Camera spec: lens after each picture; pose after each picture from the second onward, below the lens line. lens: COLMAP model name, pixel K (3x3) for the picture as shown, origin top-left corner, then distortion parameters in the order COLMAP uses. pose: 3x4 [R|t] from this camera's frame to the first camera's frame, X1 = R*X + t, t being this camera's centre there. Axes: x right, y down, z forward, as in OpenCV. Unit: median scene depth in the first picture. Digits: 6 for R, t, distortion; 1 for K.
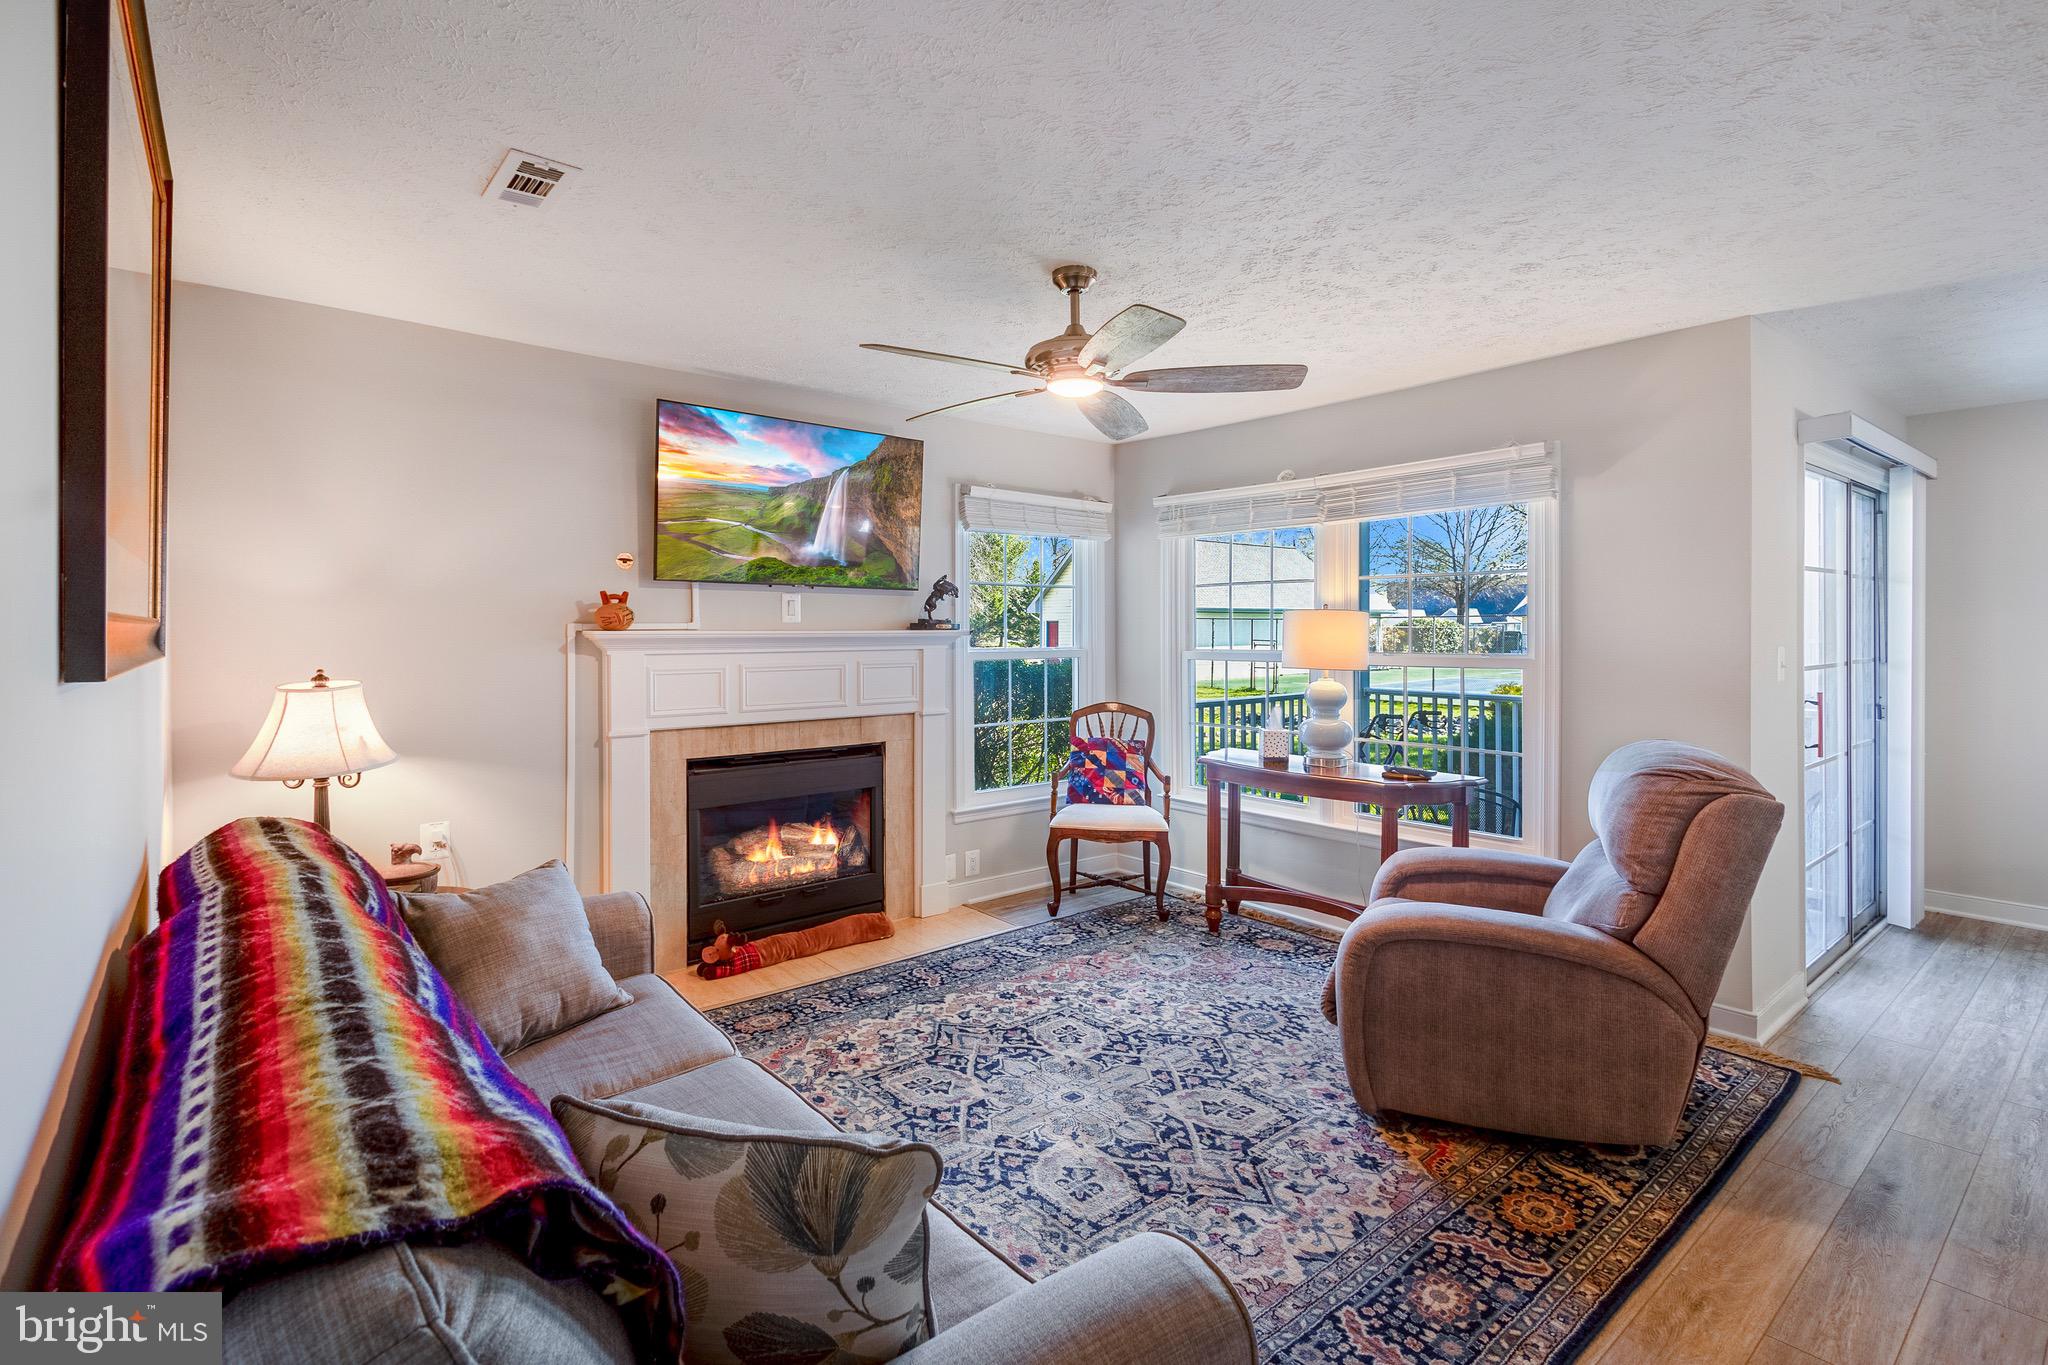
lens RADIAL K [[965.2, 0, 1005.6], [0, 965.2, 640.3], [0, 0, 1]] dist [0.010608, -0.001064]
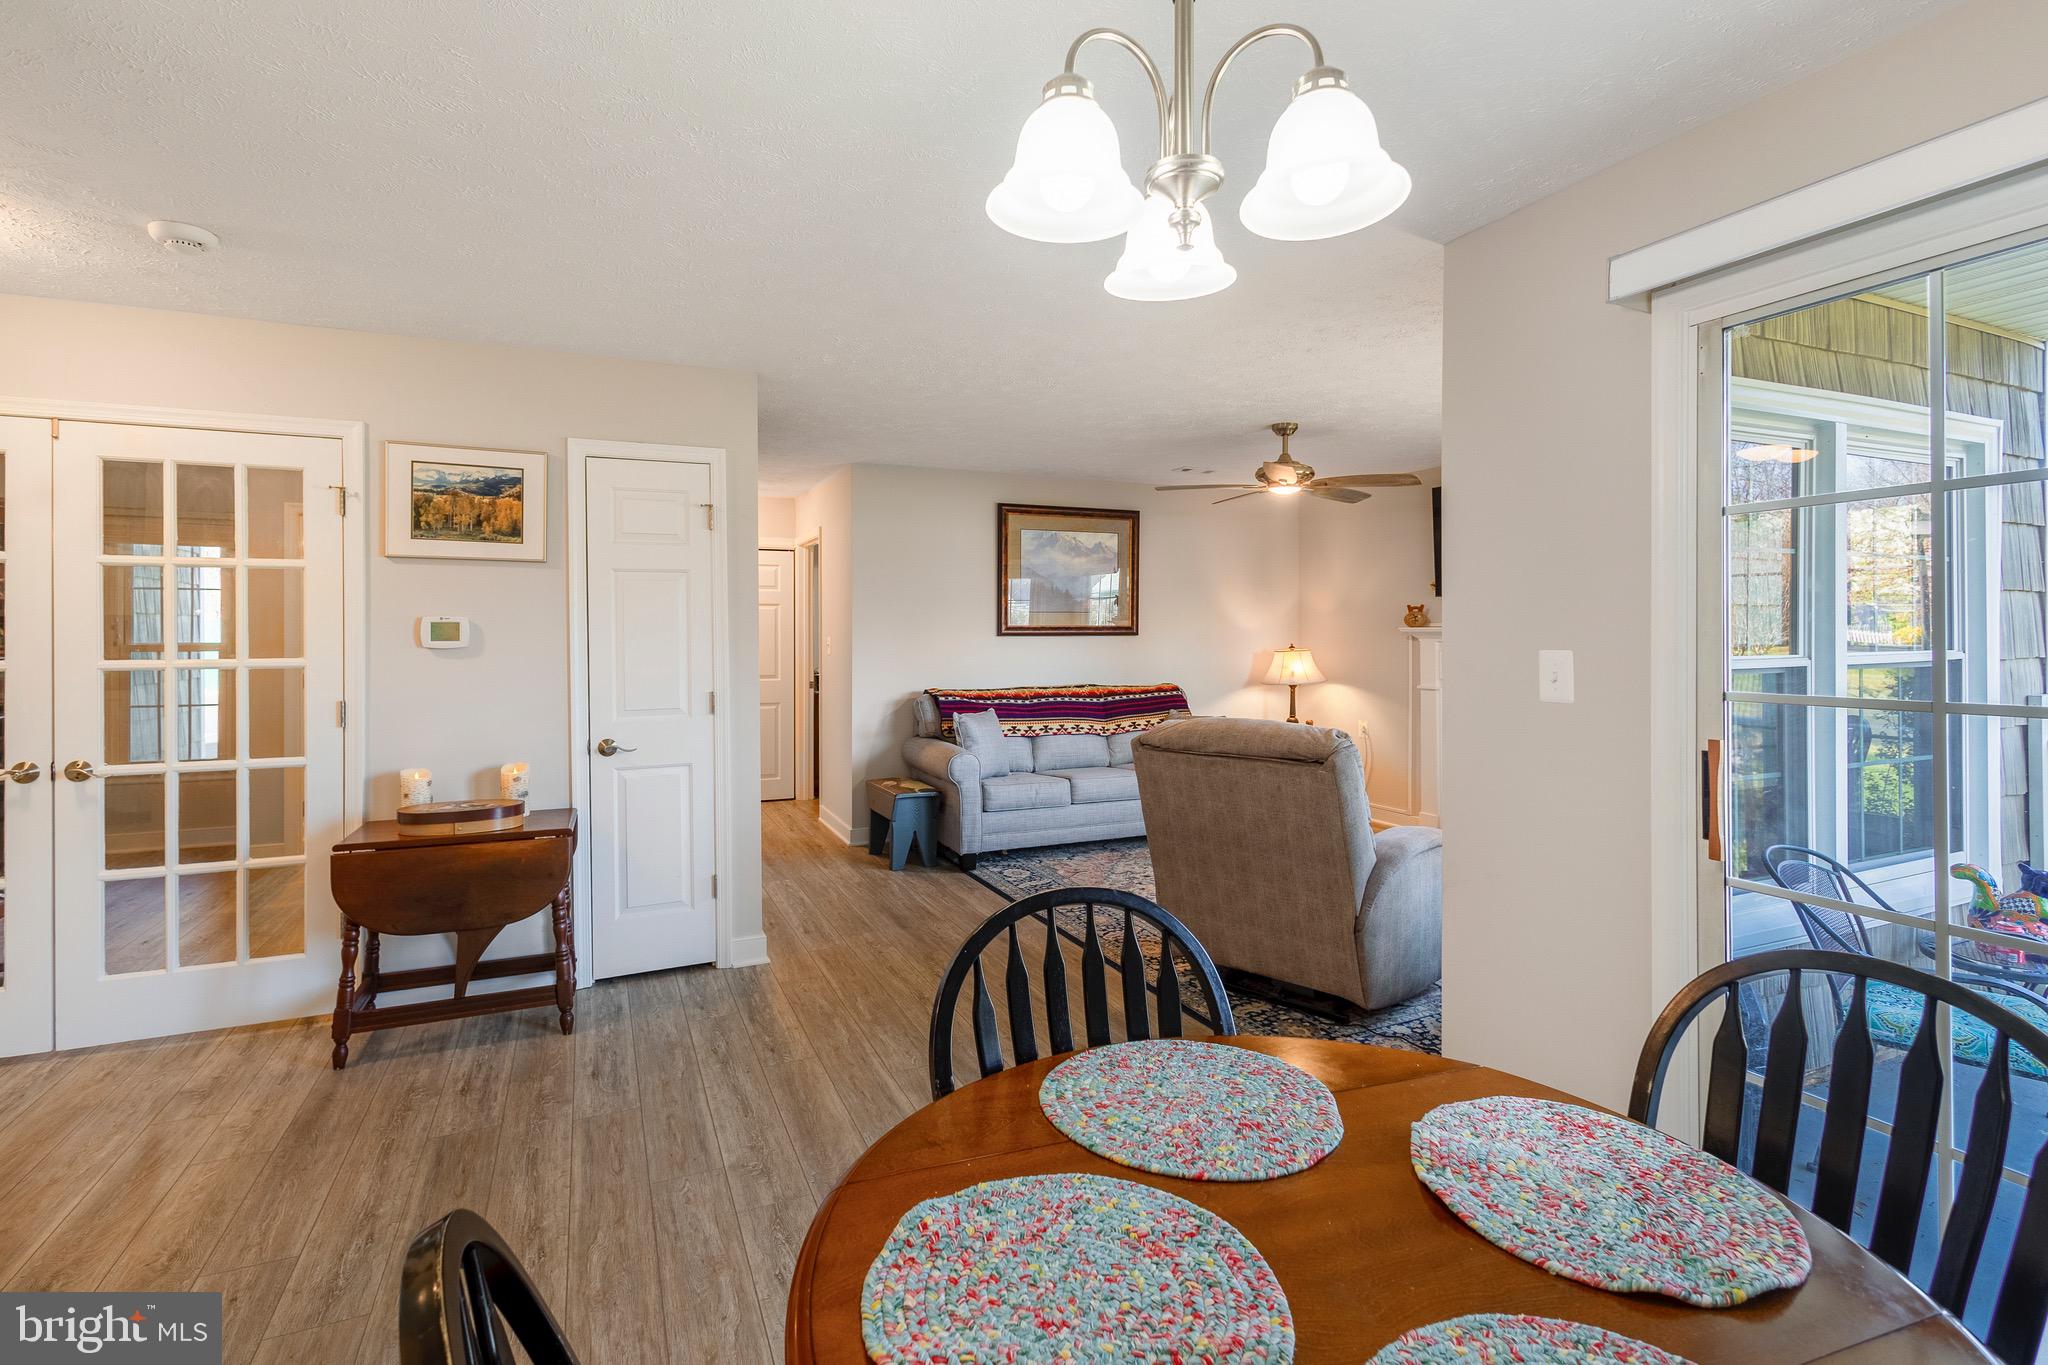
lens RADIAL K [[965.2, 0, 1013.0], [0, 965.2, 629.5], [0, 0, 1]] dist [0.010608, -0.001064]
pose [[-0.266205, 0.000555, -0.963916, 1.377932], [-0.005431, 0.999983, 0.002076, -0.005662], [0.963901, 0.005787, -0.266197, 0.719231]]
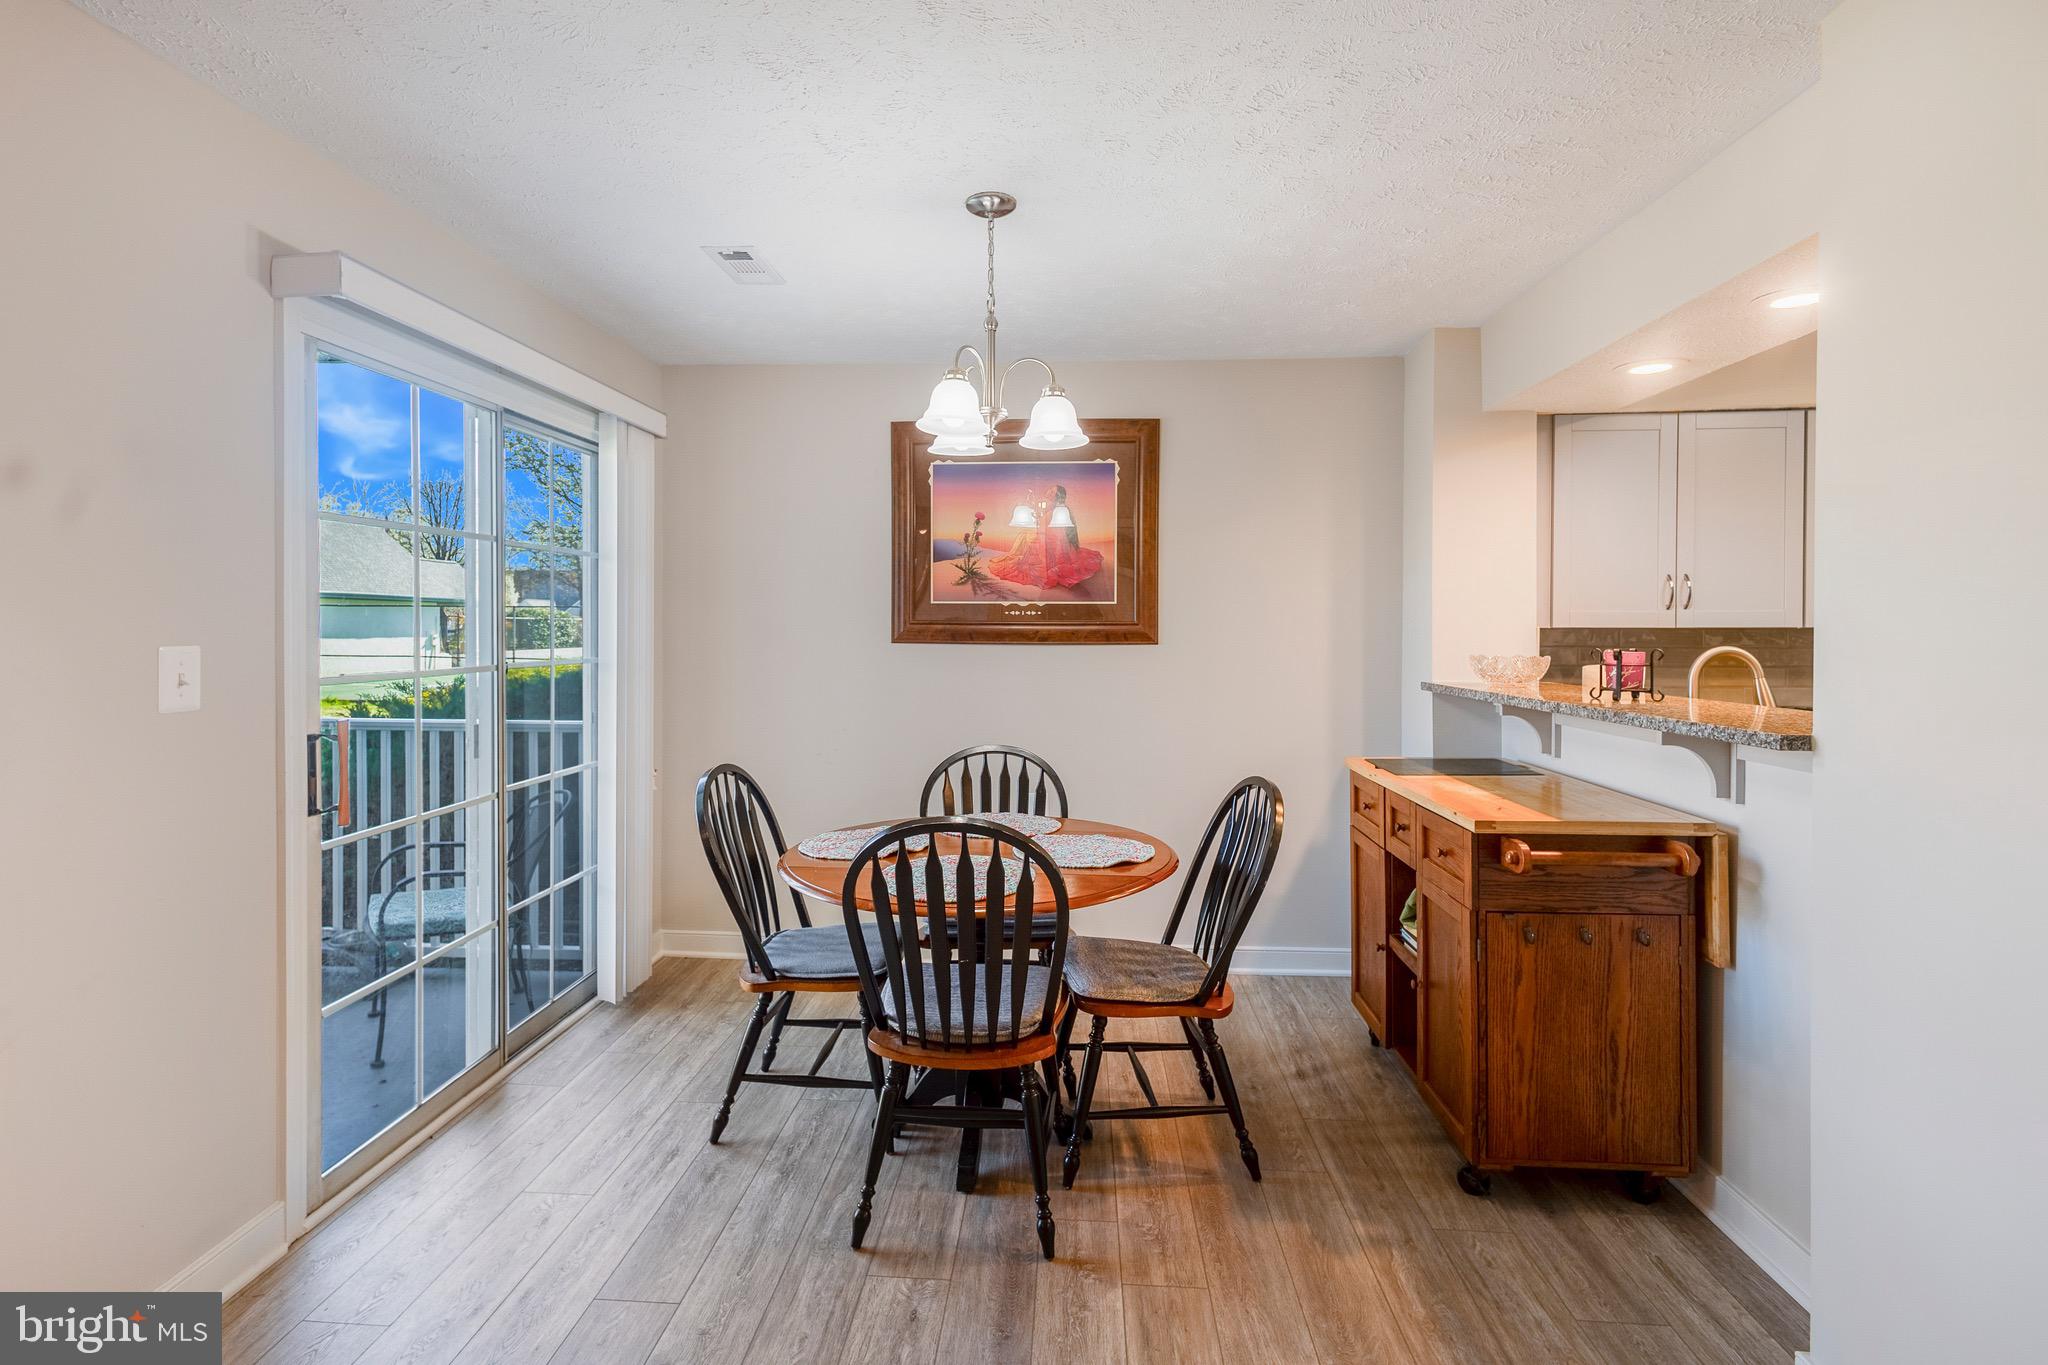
lens RADIAL K [[965.2, 0, 1000.1], [0, 965.2, 639.6], [0, 0, 1]] dist [0.010608, -0.001064]
pose [[0.683334, -0.002011, 0.730103, 0.635932], [-0.000138, 0.999996, 0.002884, 0.001126], [-0.730106, -0.002072, 0.683331, 0.261990]]
